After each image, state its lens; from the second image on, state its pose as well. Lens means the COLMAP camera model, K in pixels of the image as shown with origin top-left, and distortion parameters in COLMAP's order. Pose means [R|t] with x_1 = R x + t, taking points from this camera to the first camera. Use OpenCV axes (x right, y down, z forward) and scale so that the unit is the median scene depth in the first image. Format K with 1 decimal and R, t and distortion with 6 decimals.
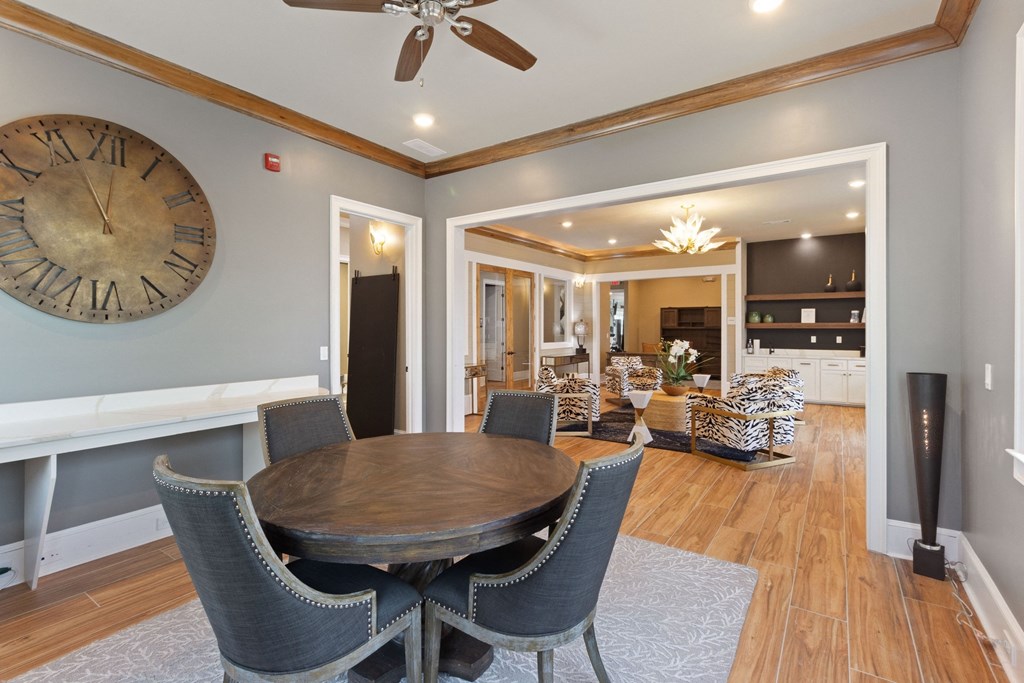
lens RADIAL K [[467.2, 0, 512.9], [0, 467.2, 317.2], [0, 0, 1]] dist [0.000241, 0.000038]
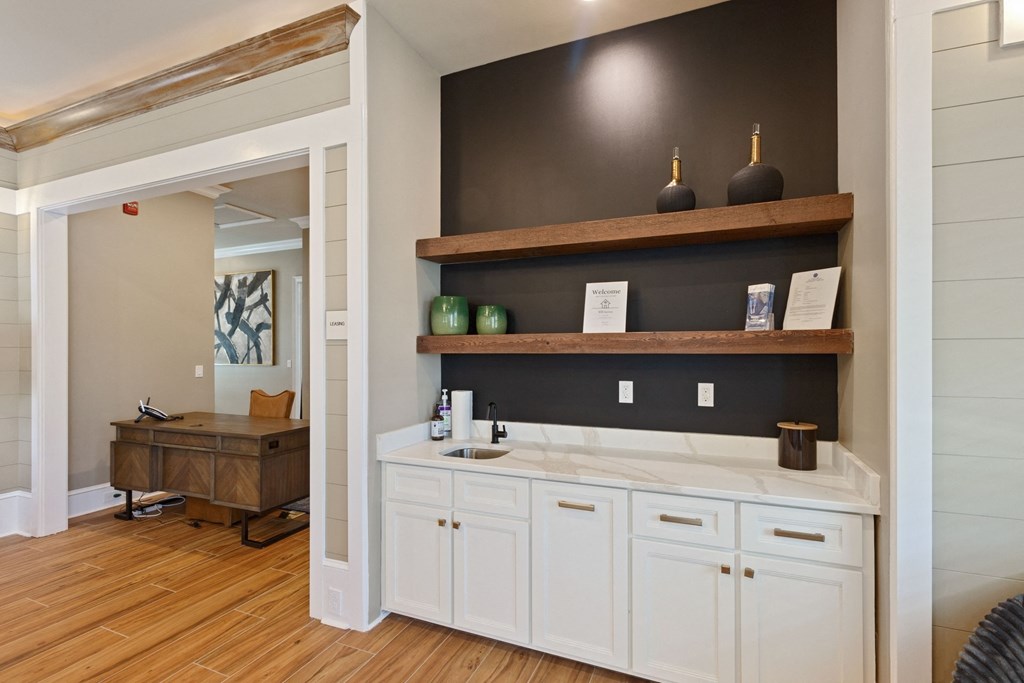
lens RADIAL K [[473.6, 0, 509.0], [0, 473.6, 337.3], [0, 0, 1]] dist [0.001945, 0.000361]
pose [[0.980855, 0.001520, 0.194733, 0.520693], [-0.001289, 0.999998, -0.001314, 0.015075], [-0.194735, 0.001038, 0.980855, 0.736280]]
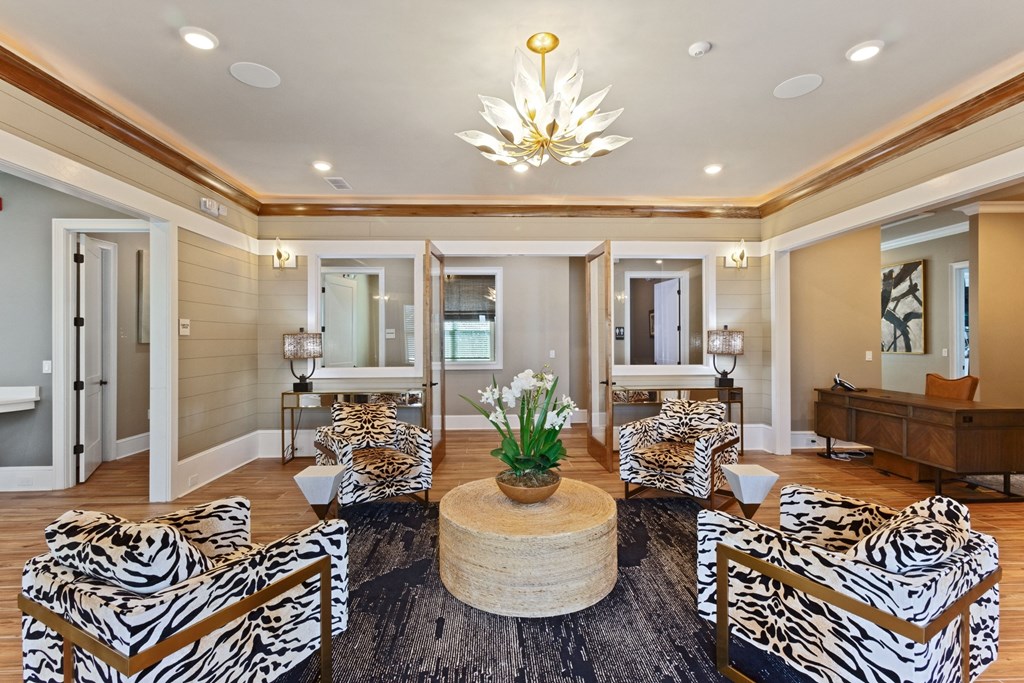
lens RADIAL K [[473.6, 0, 509.0], [0, 473.6, 337.3], [0, 0, 1]] dist [0.001945, 0.000361]
pose [[0.599952, -0.007415, -0.800002, 0.508168], [0.022693, 0.999712, 0.007752, 0.011211], [0.799714, -0.022805, 0.599948, 0.543313]]
